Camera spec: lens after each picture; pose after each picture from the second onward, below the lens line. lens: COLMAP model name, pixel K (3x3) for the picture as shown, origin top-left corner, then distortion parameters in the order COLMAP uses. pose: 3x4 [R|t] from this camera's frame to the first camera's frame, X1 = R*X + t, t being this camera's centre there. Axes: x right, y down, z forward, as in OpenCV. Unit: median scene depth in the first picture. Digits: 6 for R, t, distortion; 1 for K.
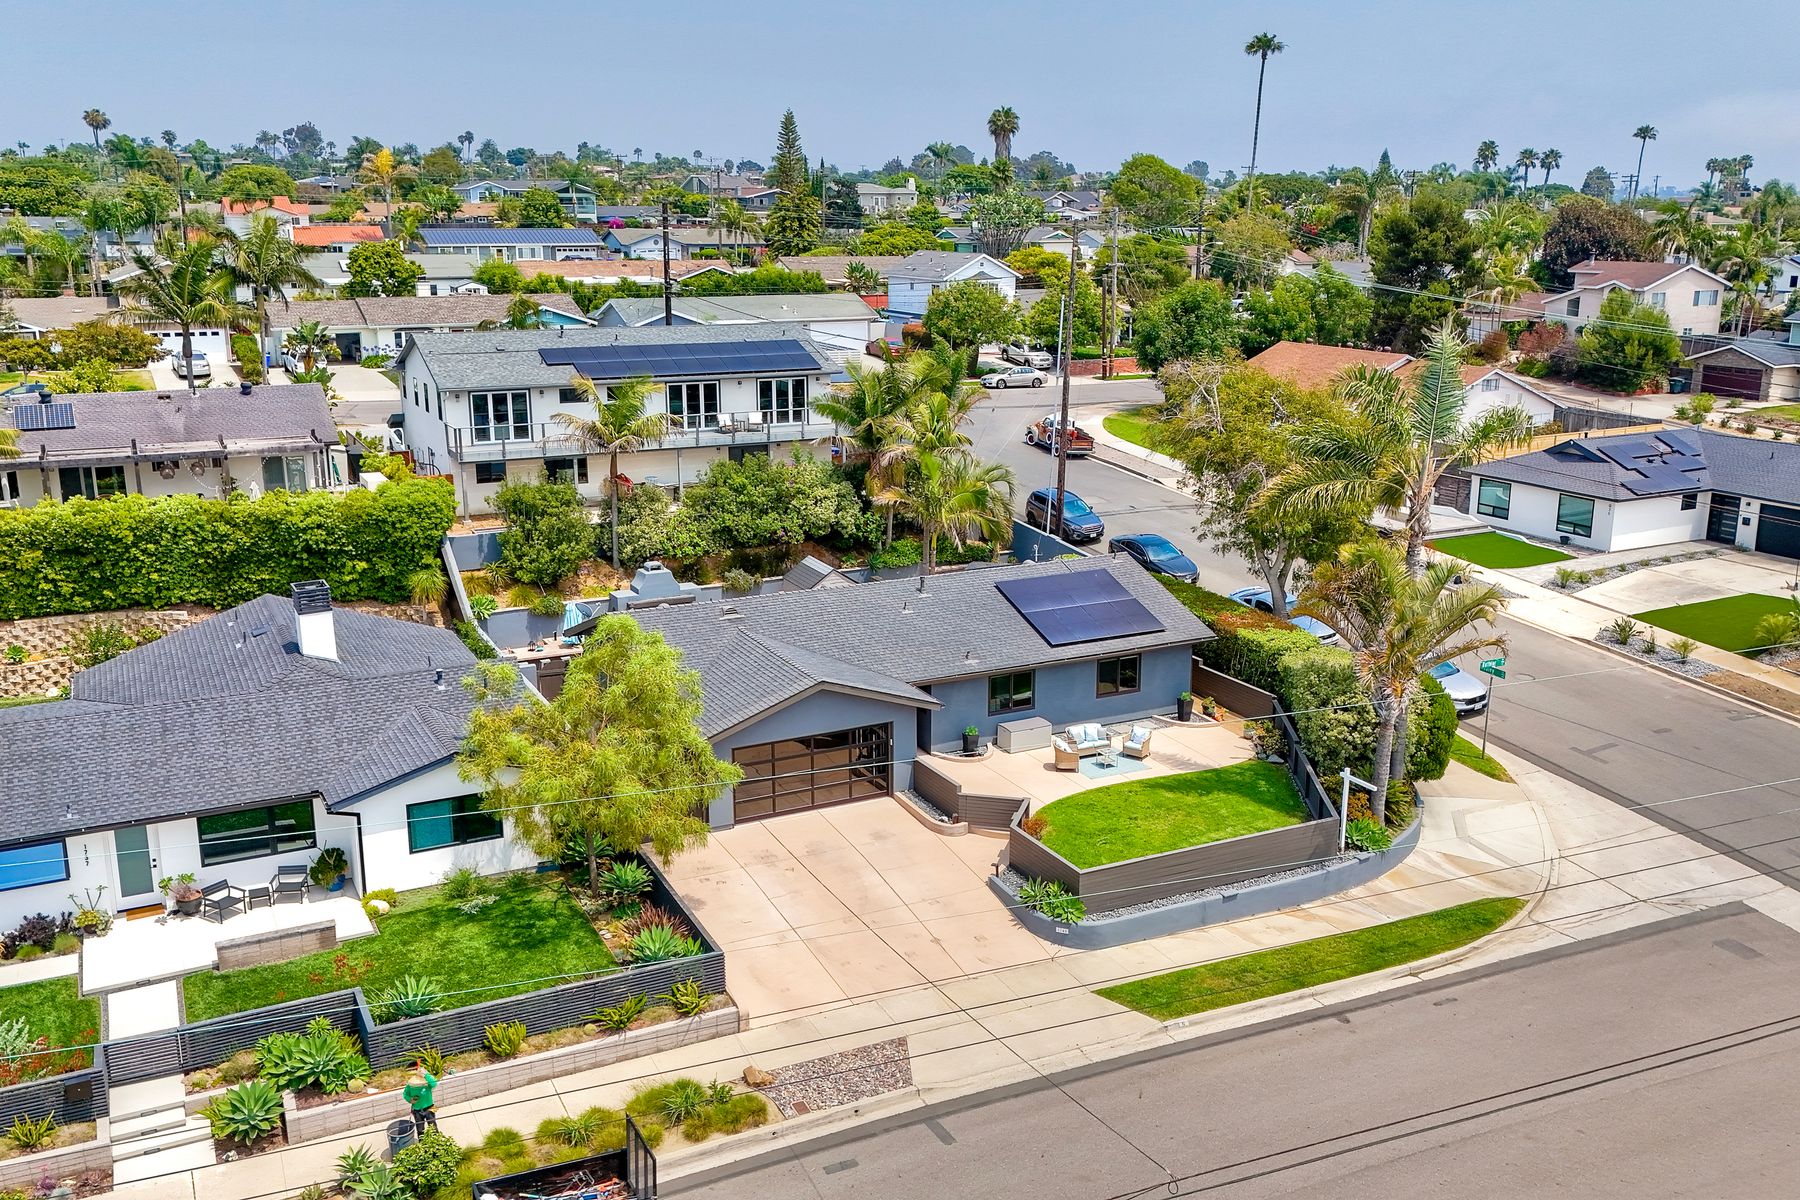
lens RADIAL K [[1592.5, 0, 907.2], [0, 1592.5, 603.6], [0, 0, 1]] dist [0.111152, -0.156074]
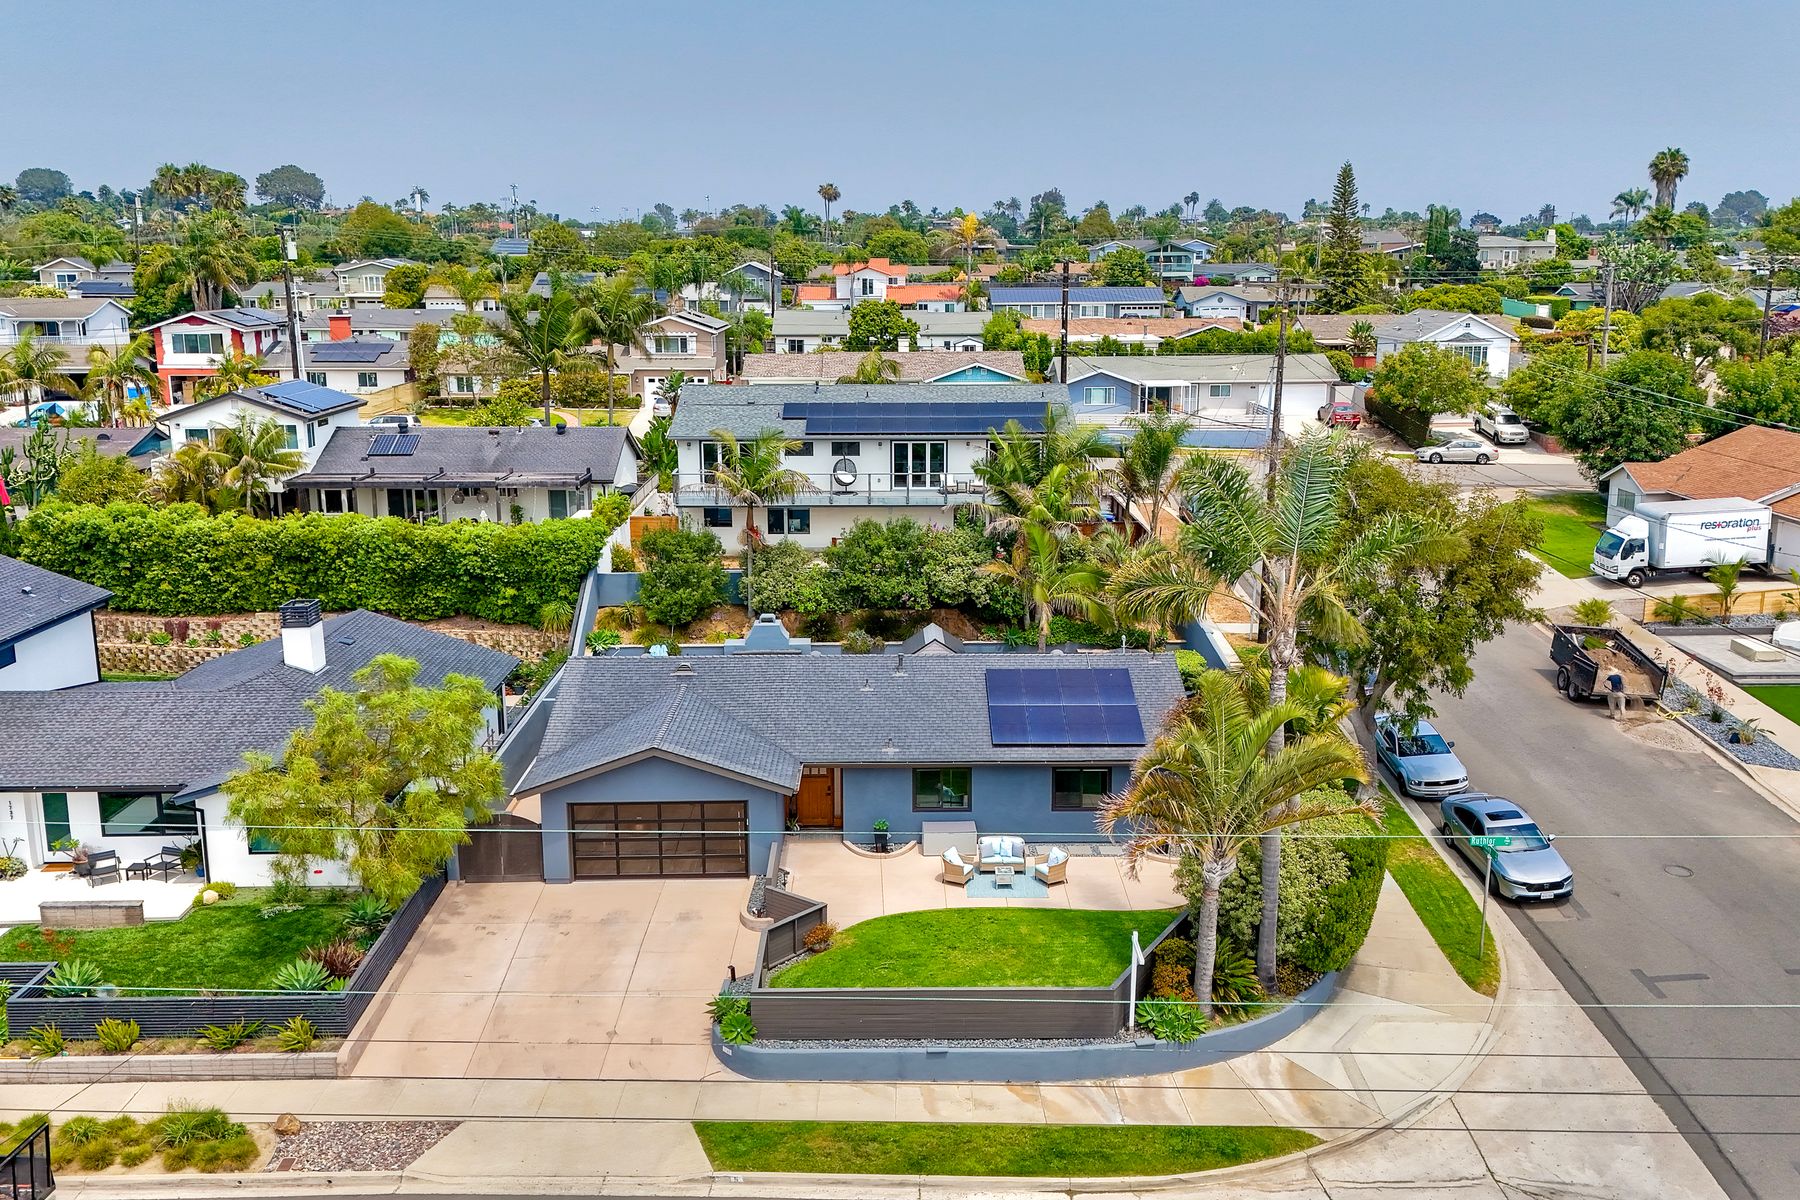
lens RADIAL K [[1592.5, 0, 907.2], [0, 1592.5, 603.6], [0, 0, 1]] dist [0.111152, -0.156074]
pose [[0.895738, 0.092389, -0.434876, 0.426686], [-0.106932, 0.994225, -0.009032, -0.039571], [0.431530, 0.054592, 0.900445, 0.153457]]
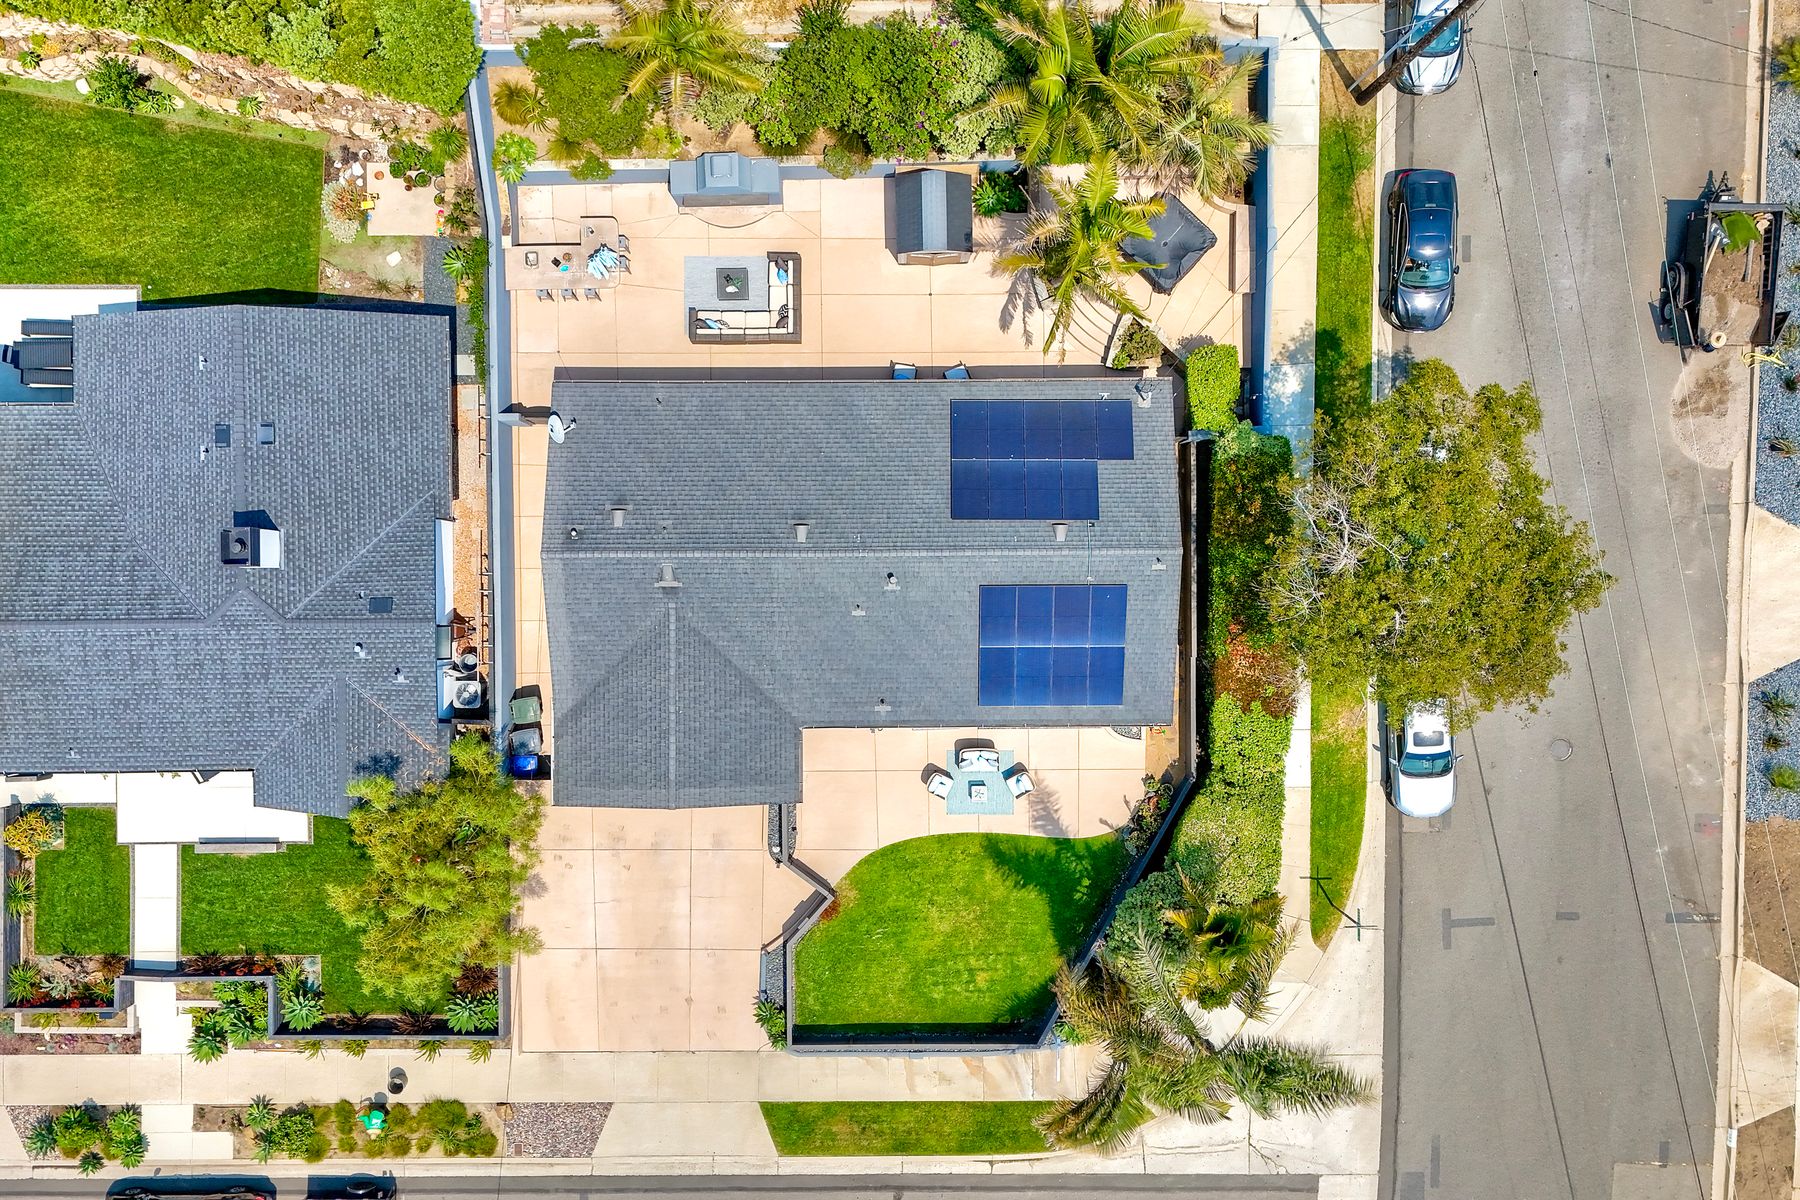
lens RADIAL K [[1592.5, 0, 907.2], [0, 1592.5, 603.6], [0, 0, 1]] dist [0.111152, -0.156074]
pose [[0.893204, 0.449581, 0.007957, 0.015886], [-0.117023, 0.215336, 0.969503, -0.904829], [0.434157, -0.866895, 0.244950, 0.783168]]
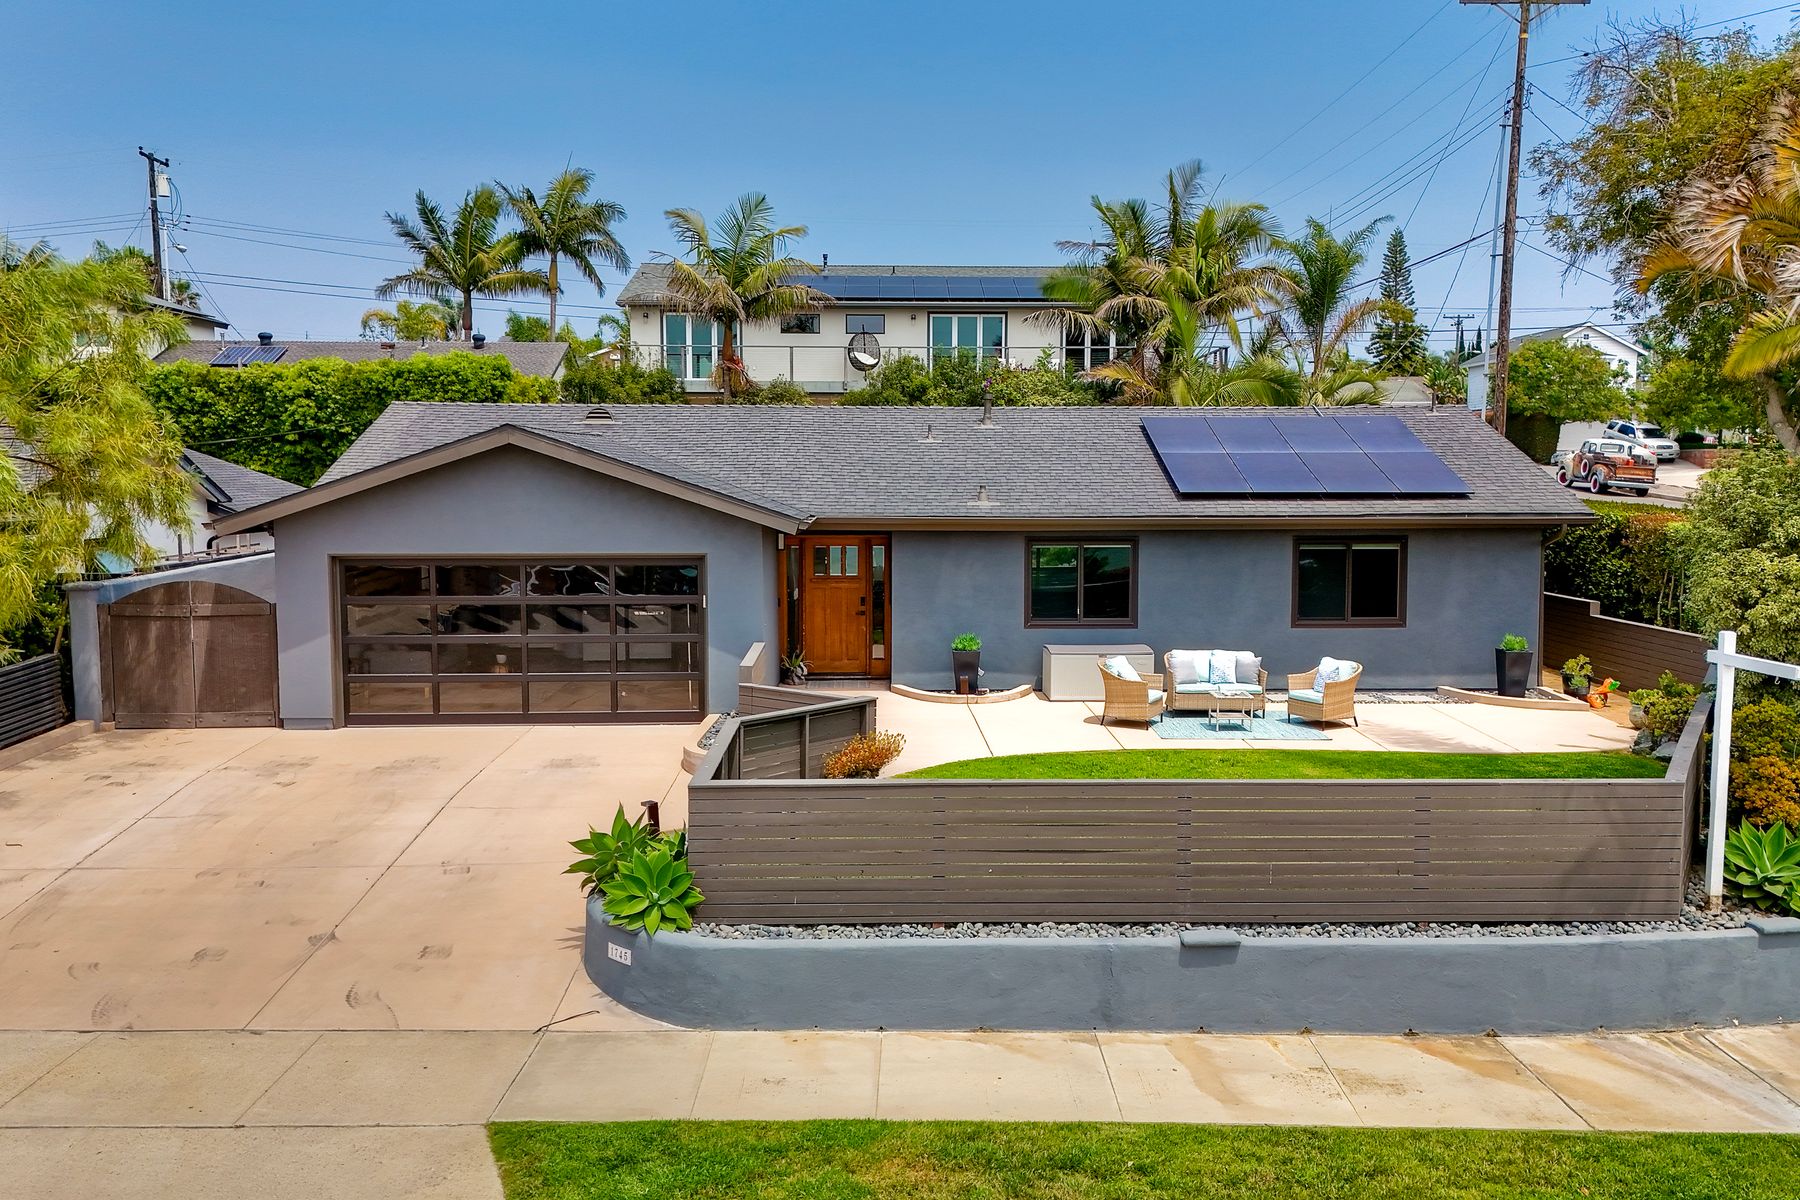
lens RADIAL K [[1570.7, 0, 933.9], [0, 1570.7, 602.0], [0, 0, 1]] dist [0.089570, -0.104747]
pose [[0.906197, 0.036171, -0.421306, 0.219176], [-0.106166, 0.983883, -0.143883, 0.130705], [0.409311, 0.175115, 0.895432, 0.545126]]
